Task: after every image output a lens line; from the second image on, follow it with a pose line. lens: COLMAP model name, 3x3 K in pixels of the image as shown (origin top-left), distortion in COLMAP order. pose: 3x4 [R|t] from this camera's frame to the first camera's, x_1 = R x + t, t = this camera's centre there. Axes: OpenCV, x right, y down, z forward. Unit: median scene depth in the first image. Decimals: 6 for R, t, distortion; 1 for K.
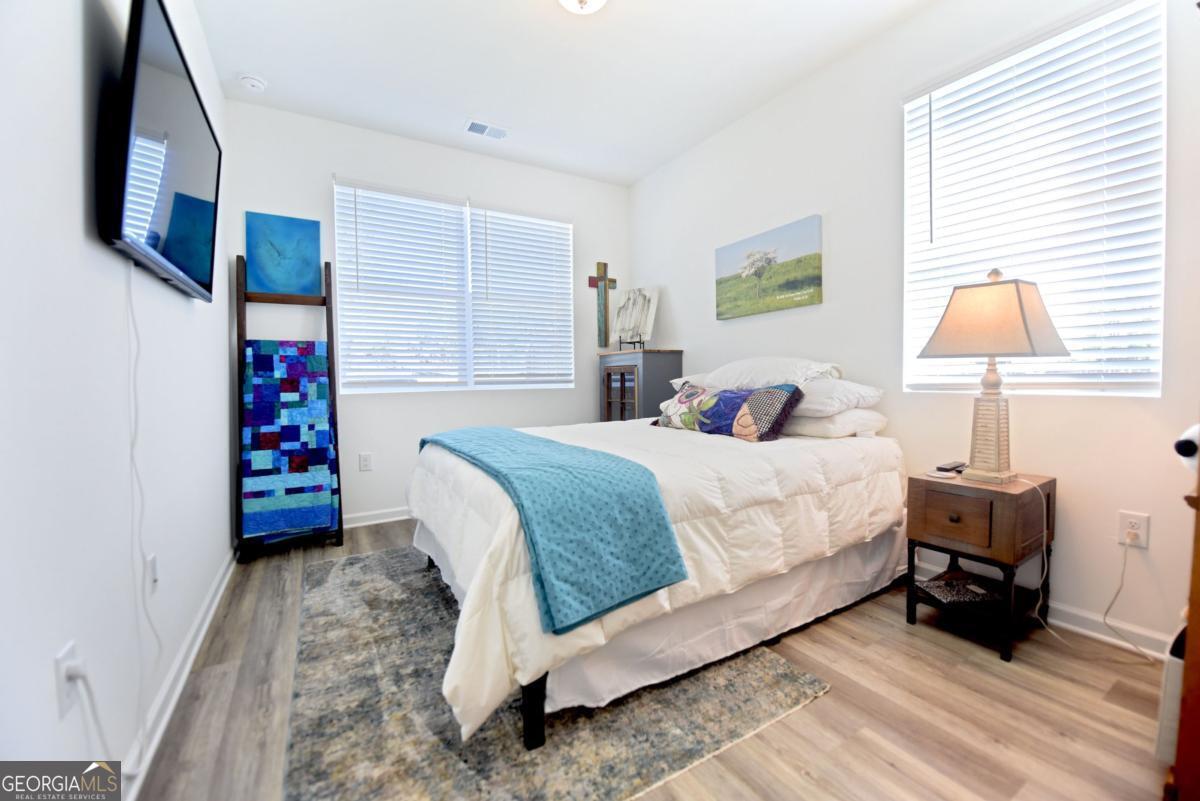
lens RADIAL K [[479.5, 0, 602.1], [0, 479.5, 399.8], [0, 0, 1]] dist [-0.016294, -0.002261]
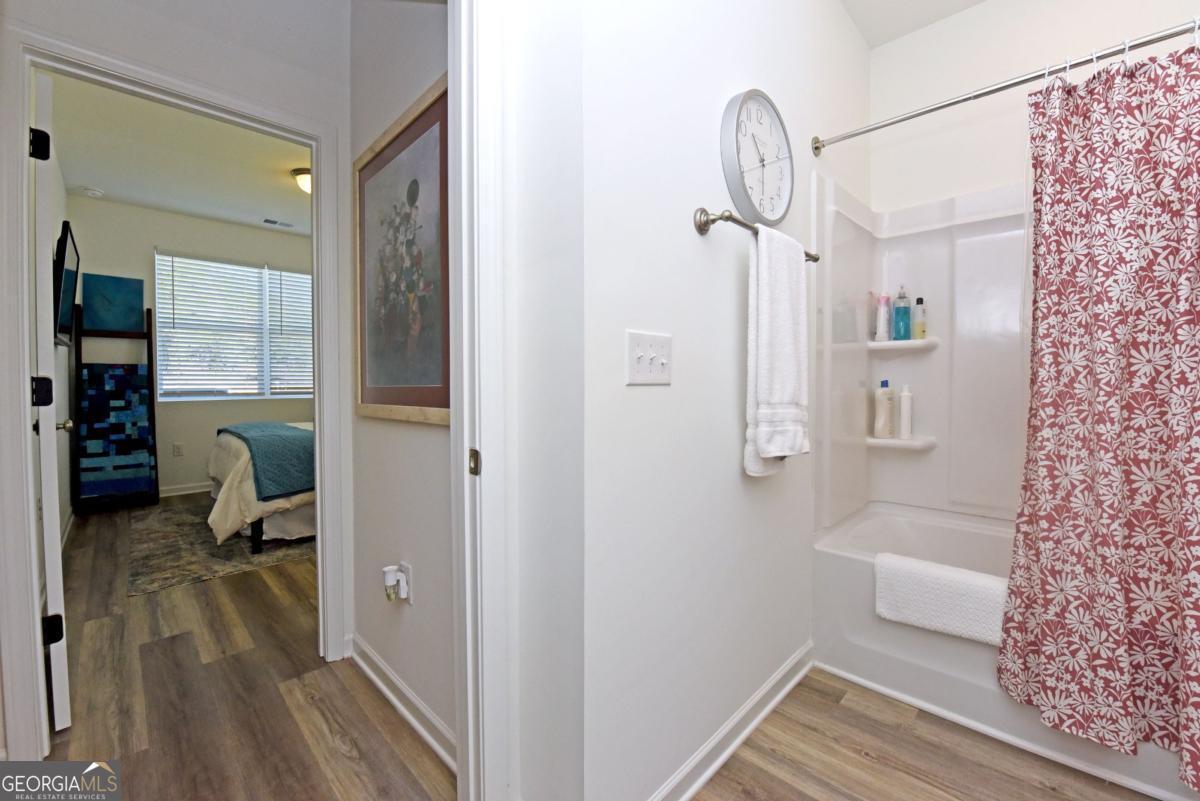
lens RADIAL K [[479.5, 0, 600.4], [0, 479.5, 393.7], [0, 0, 1]] dist [-0.016294, -0.002261]
pose [[0.966572, 0.004433, 0.256358, 0.402240], [0.001971, 0.999692, -0.024719, 0.002907], [-0.256388, 0.024398, 0.966266, -0.768205]]
